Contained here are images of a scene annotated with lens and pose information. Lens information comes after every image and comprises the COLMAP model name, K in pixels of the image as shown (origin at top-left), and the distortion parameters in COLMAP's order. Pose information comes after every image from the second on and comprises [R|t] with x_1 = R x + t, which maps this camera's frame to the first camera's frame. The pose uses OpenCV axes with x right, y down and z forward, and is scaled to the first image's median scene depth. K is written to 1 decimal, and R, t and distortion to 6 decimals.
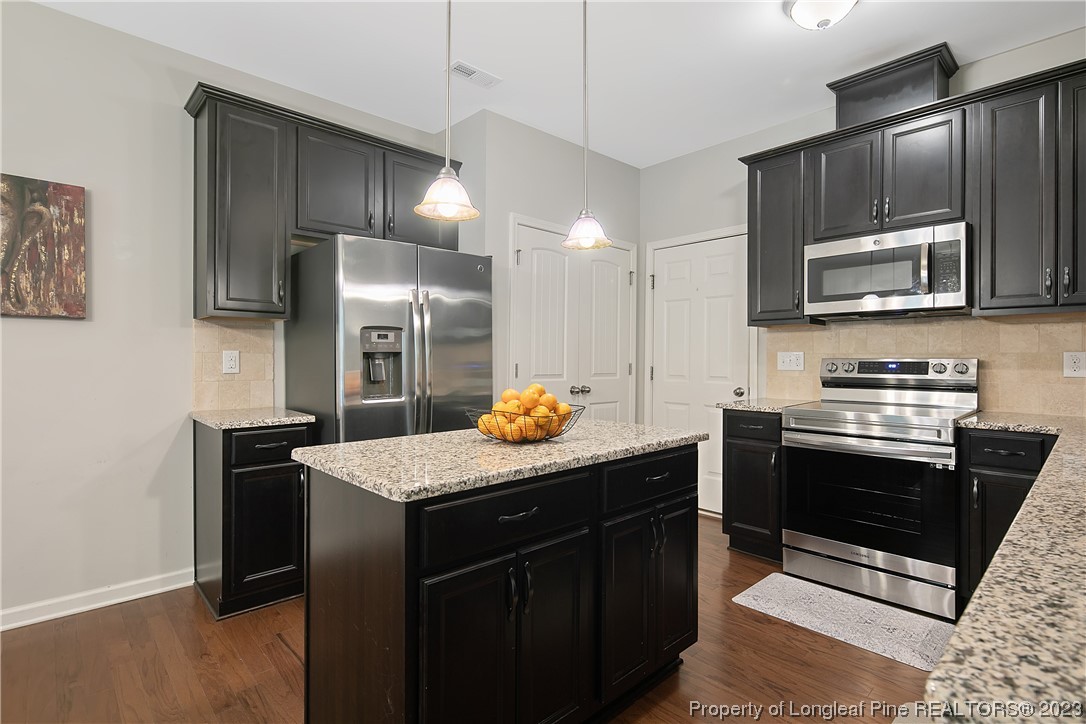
lens RADIAL K [[528.7, 0, 544.2], [0, 528.7, 359.0], [0, 0, 1]] dist [0.000236, -0.000788]
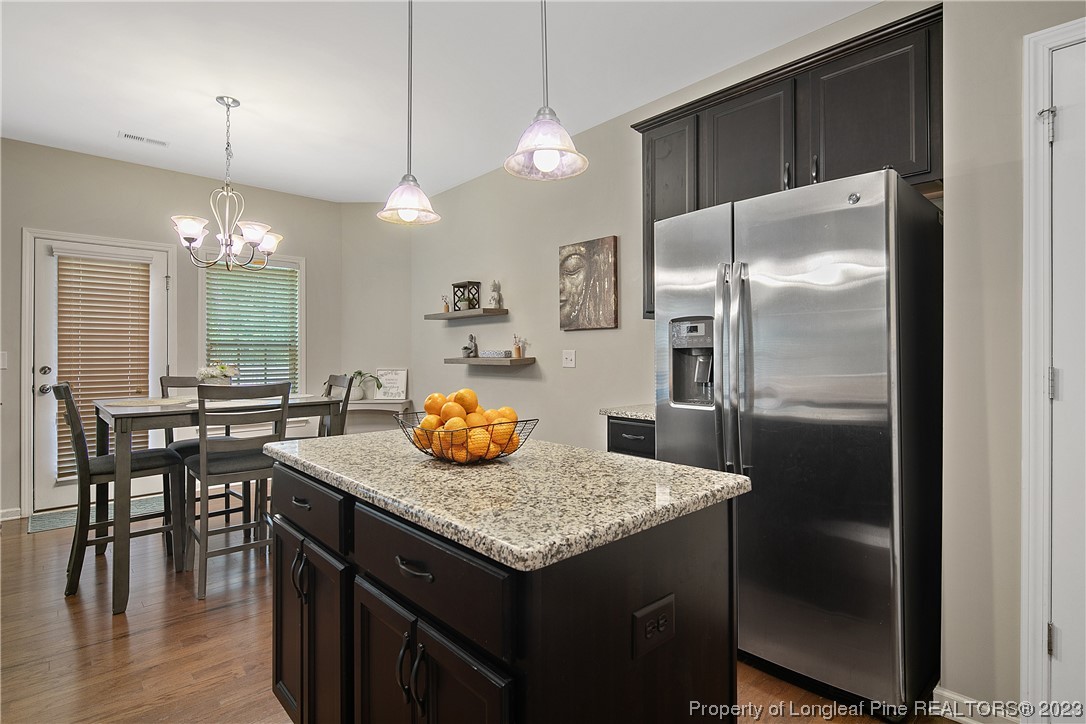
lens RADIAL K [[534.3, 0, 547.6], [0, 534.3, 349.6], [0, 0, 1]] dist [0.000358, -0.001338]
pose [[-0.006408, -0.011588, -0.999912, 0.516489], [0.000210, 0.999933, -0.011589, -0.000627], [0.999979, -0.000284, -0.006405, 0.758285]]
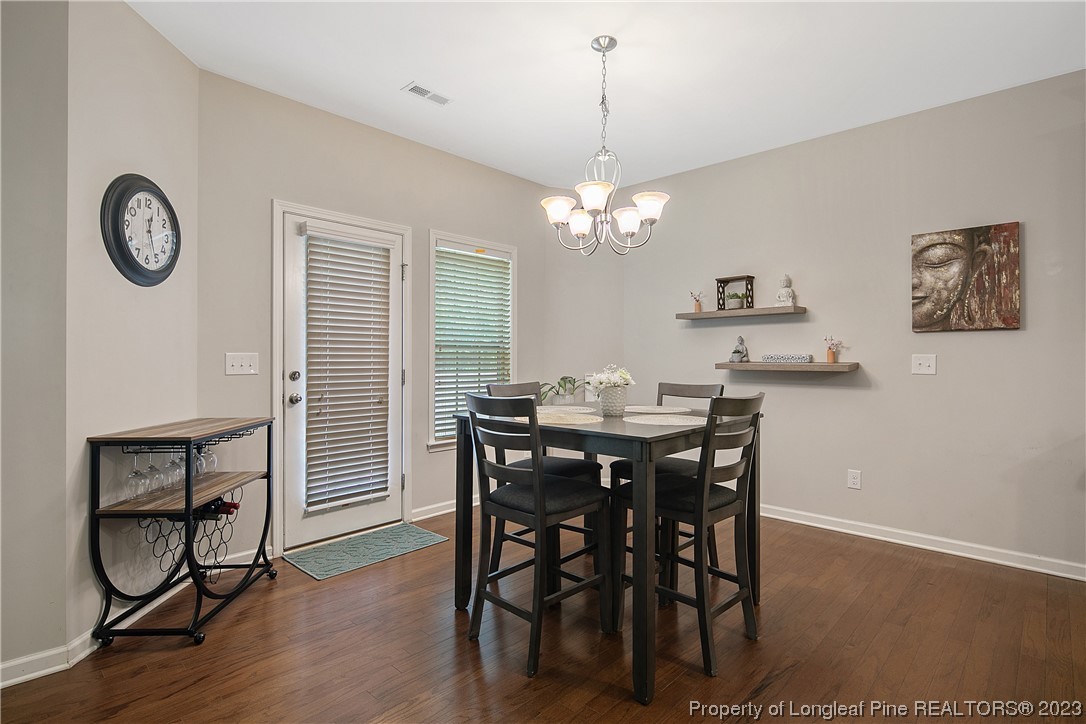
lens RADIAL K [[536.8, 0, 543.9], [0, 536.8, 360.3], [0, 0, 1]] dist [0.000739, -0.000631]
pose [[0.056462, -0.000452, -0.998405, 0.285426], [-0.003836, 0.999992, -0.000670, 0.002456], [0.998397, 0.003868, 0.056460, -0.155594]]
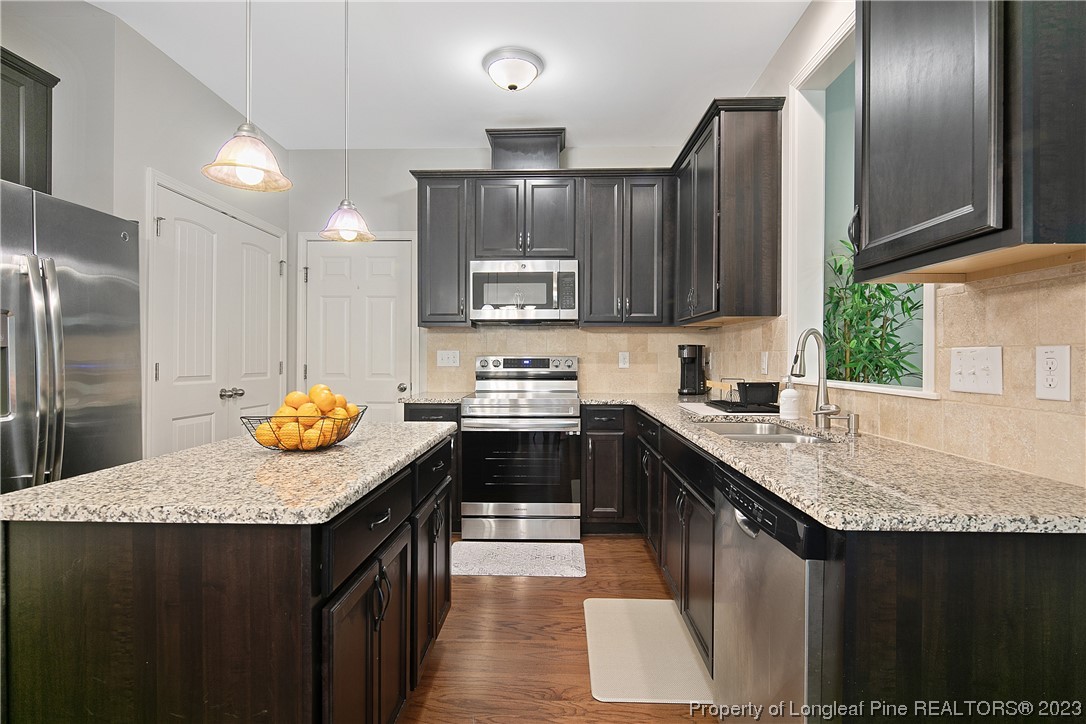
lens RADIAL K [[528.7, 0, 544.2], [0, 528.7, 359.0], [0, 0, 1]] dist [0.000236, -0.000788]
pose [[0.706793, -0.004522, 0.707406, -0.260891], [0.000962, 0.999985, 0.005431, -0.001047], [-0.707420, -0.003158, 0.706786, 0.054534]]
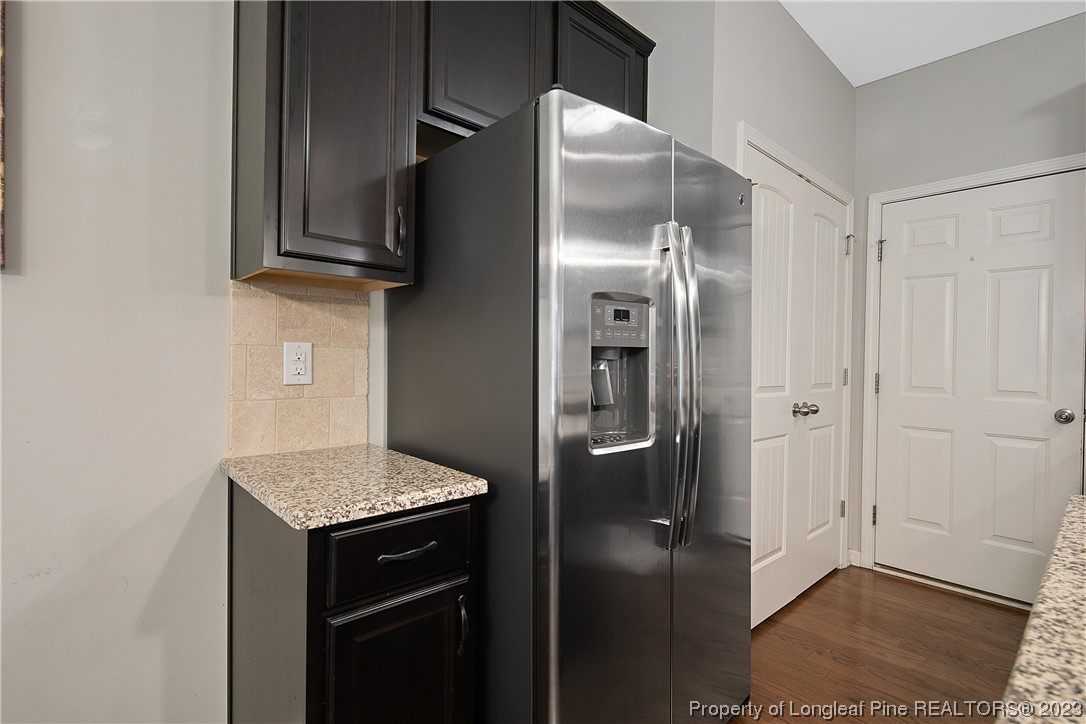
lens RADIAL K [[522.8, 0, 543.4], [0, 522.8, 359.7], [0, 0, 1]] dist [-0.000278, -0.000228]
pose [[0.999878, 0.009424, -0.012440, -0.360998], [-0.009401, 0.999954, 0.001943, -0.001735], [0.012458, -0.001826, 0.999921, 0.506899]]
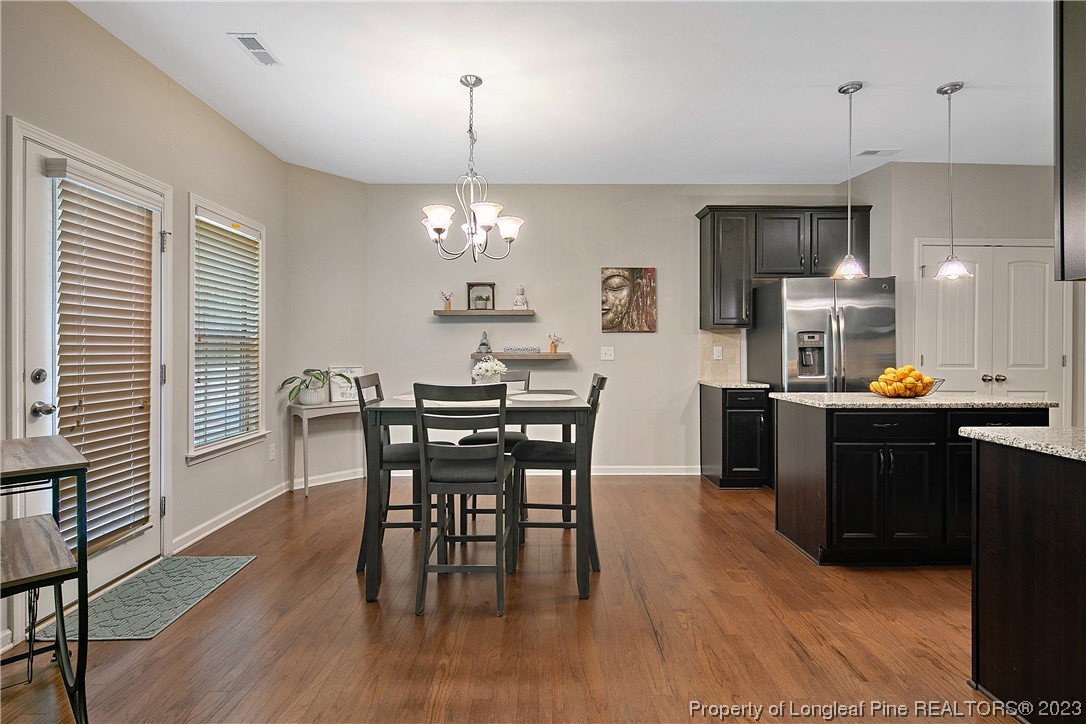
lens RADIAL K [[534.3, 0, 547.6], [0, 534.3, 349.6], [0, 0, 1]] dist [0.000358, -0.001338]
pose [[0.738044, -0.004145, -0.674740, 0.197812], [0.001087, 0.999987, -0.004954, 0.002065], [0.674752, 0.002923, 0.738039, -0.734952]]
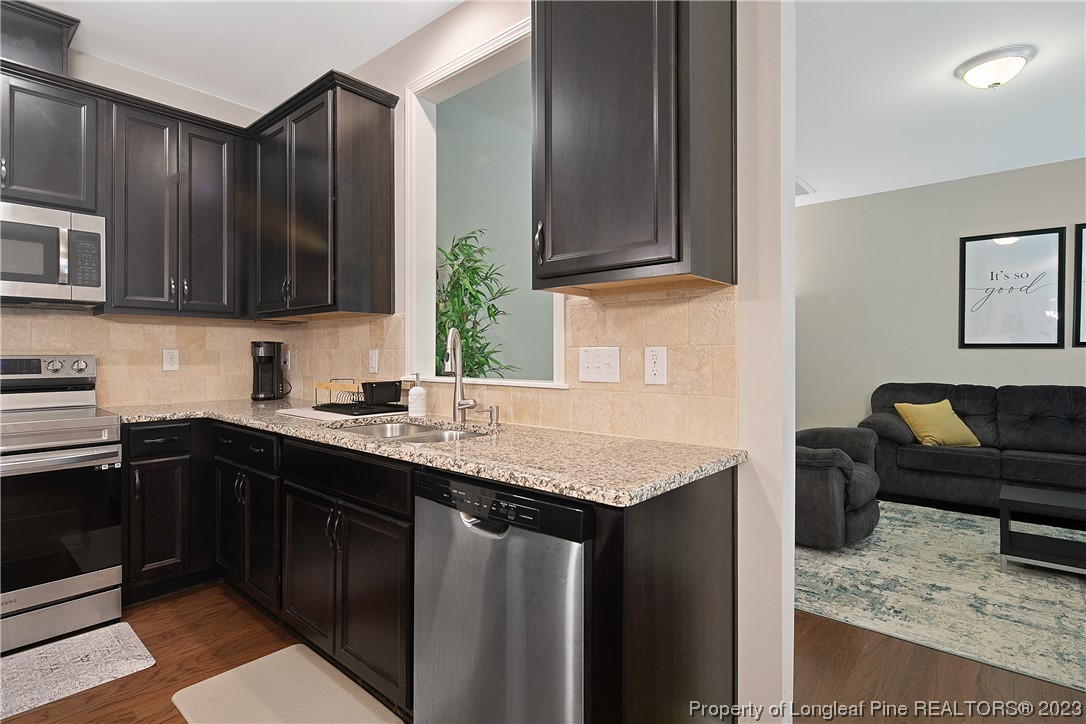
lens RADIAL K [[537.2, 0, 545.3], [0, 537.2, 353.3], [0, 0, 1]] dist [0.000595, -0.001812]
pose [[-0.098357, 0.000503, 0.995151, -0.273105], [0.003154, 0.999995, -0.000194, -0.001678], [-0.995146, 0.003120, -0.098358, 0.263386]]
